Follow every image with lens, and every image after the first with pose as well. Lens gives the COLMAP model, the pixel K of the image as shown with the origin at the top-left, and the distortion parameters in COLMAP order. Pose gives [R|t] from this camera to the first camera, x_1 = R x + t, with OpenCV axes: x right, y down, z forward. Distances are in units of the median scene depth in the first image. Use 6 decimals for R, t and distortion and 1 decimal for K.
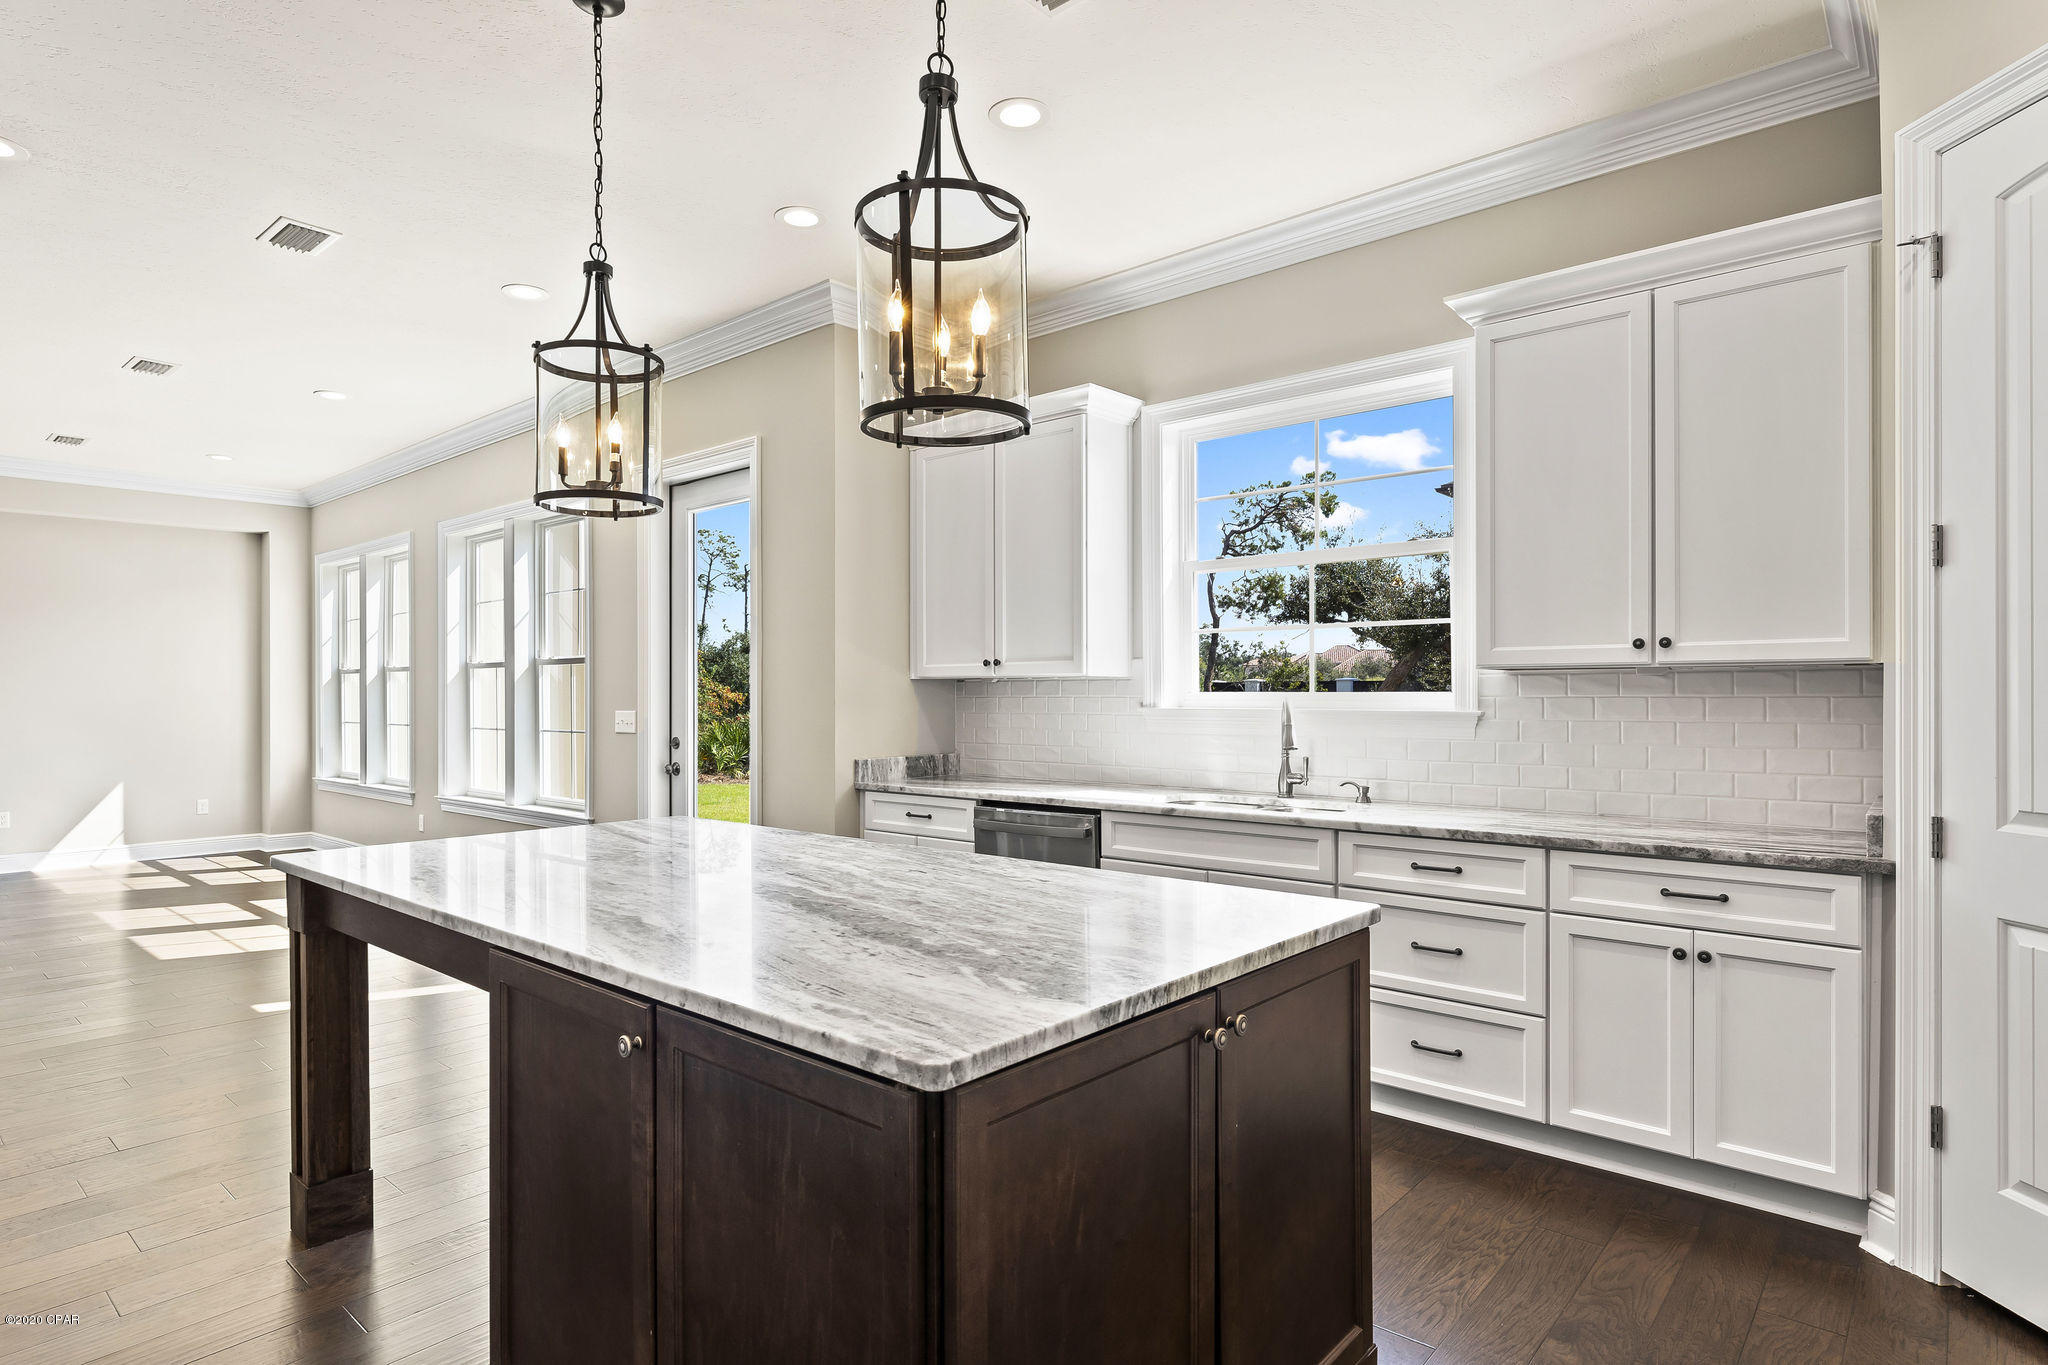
lens RADIAL K [[1093.6, 0, 1024.0], [0, 1093.6, 682.5], [0, 0, 1]] dist [-0.001631, -0.001059]
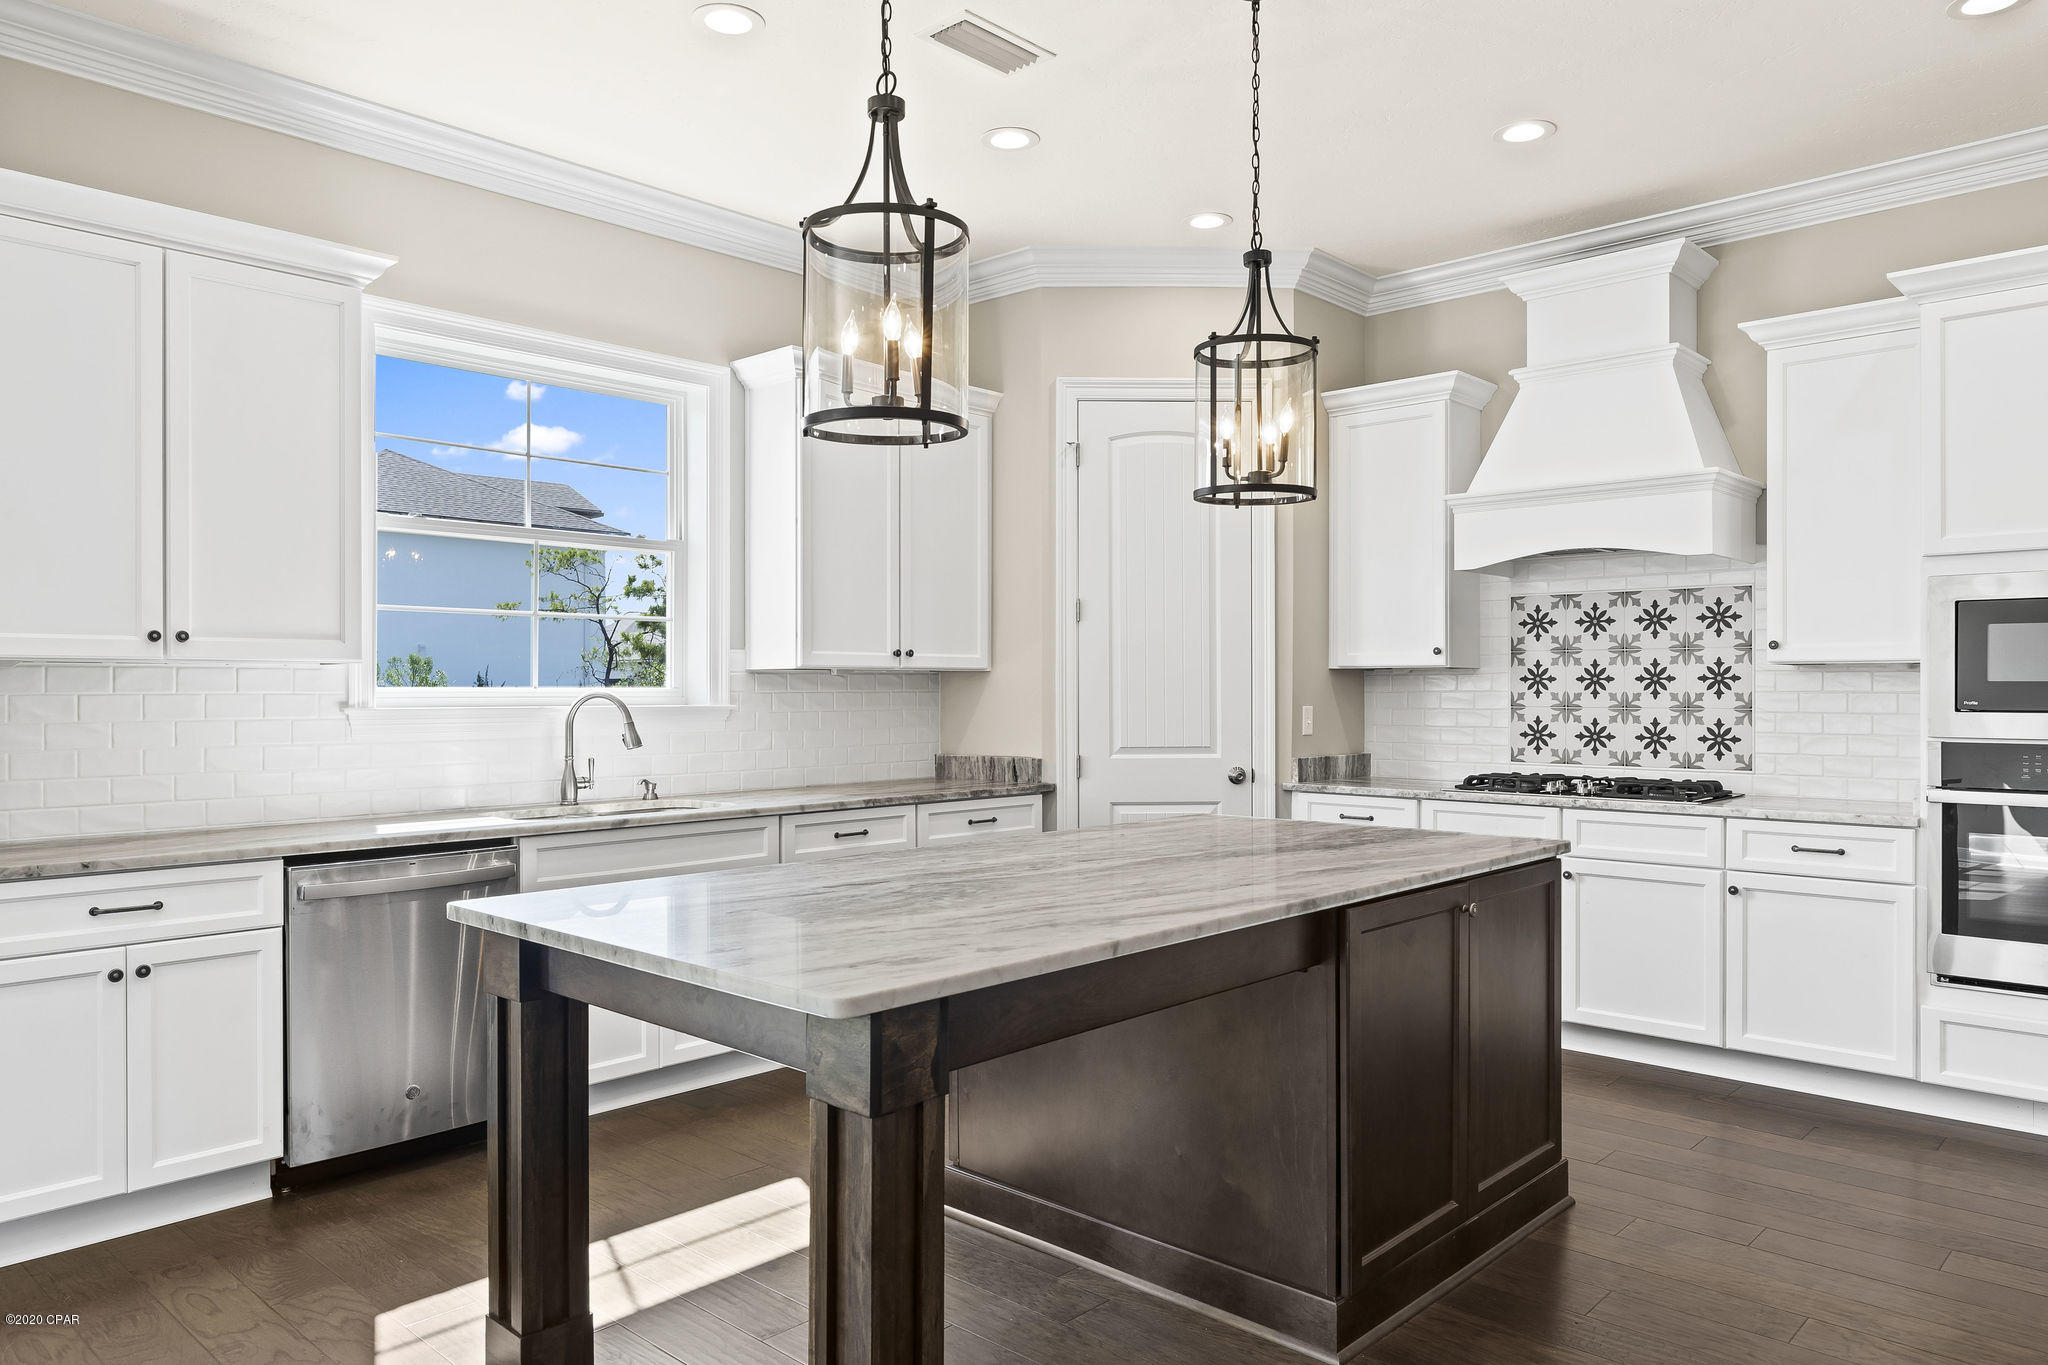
lens RADIAL K [[1352.6, 0, 1024.0], [0, 1352.6, 682.5], [0, 0, 1]] dist [-0.005049, -0.000571]
pose [[0.030165, 0.010972, 0.999485, -1.130112], [-0.005547, 0.999926, -0.010809, 0.018781], [-0.999530, -0.005218, 0.030223, 0.779750]]
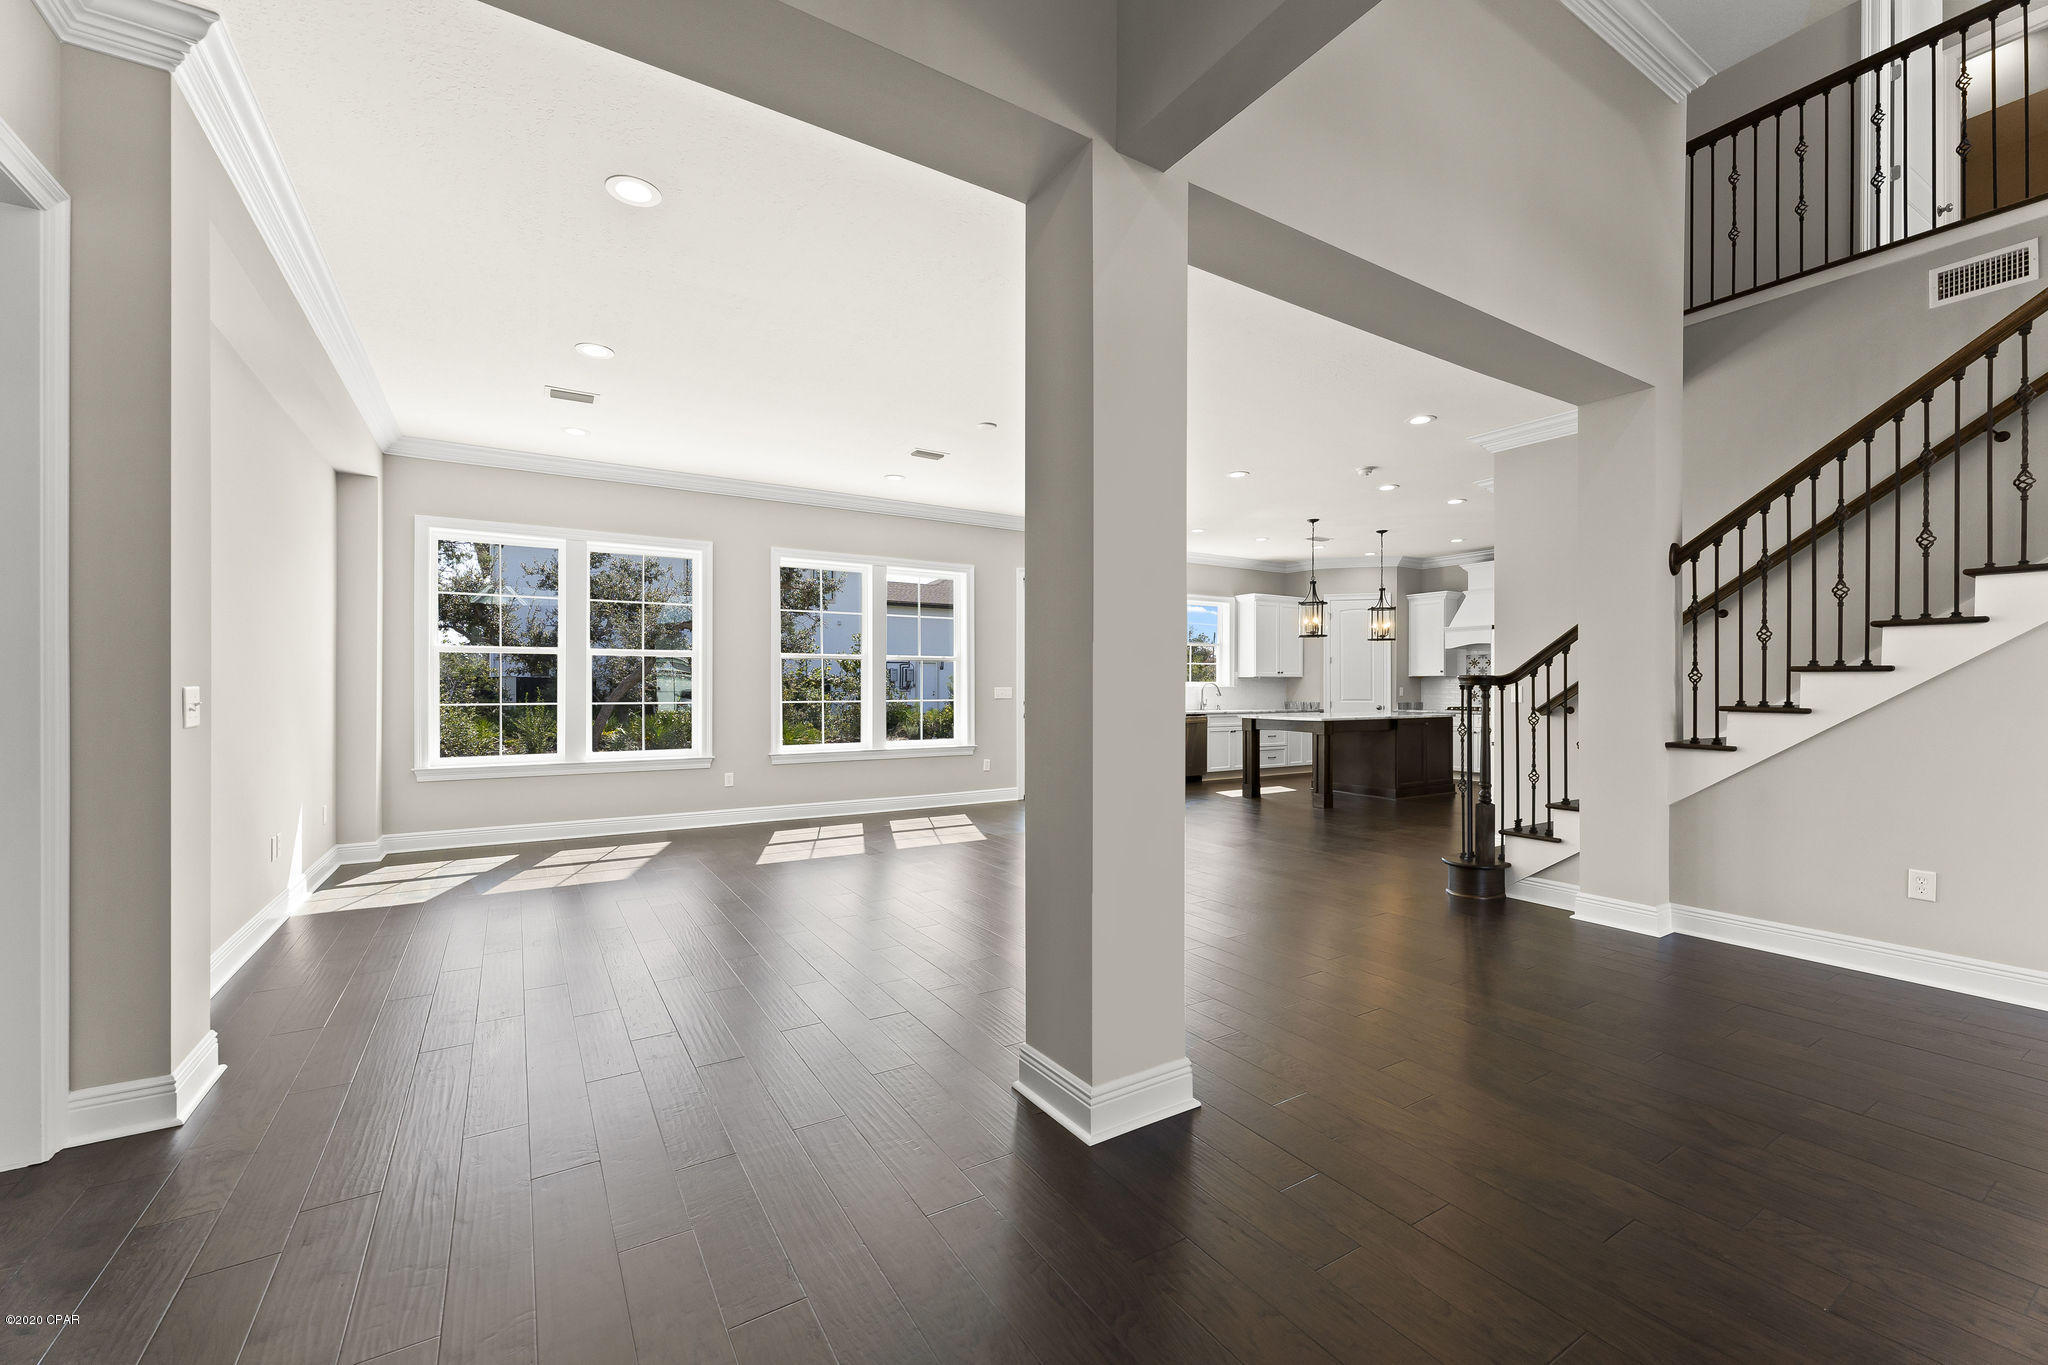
lens RADIAL K [[820.2, 0, 1024.0], [0, 820.2, 682.5], [0, 0, 1]] dist [0.000571, -0.000001]
pose [[0.285604, 0.012937, 0.958260, -3.396378], [-0.009218, 0.999900, -0.010751, 0.060066], [-0.958303, -0.005762, 0.285695, 1.035283]]
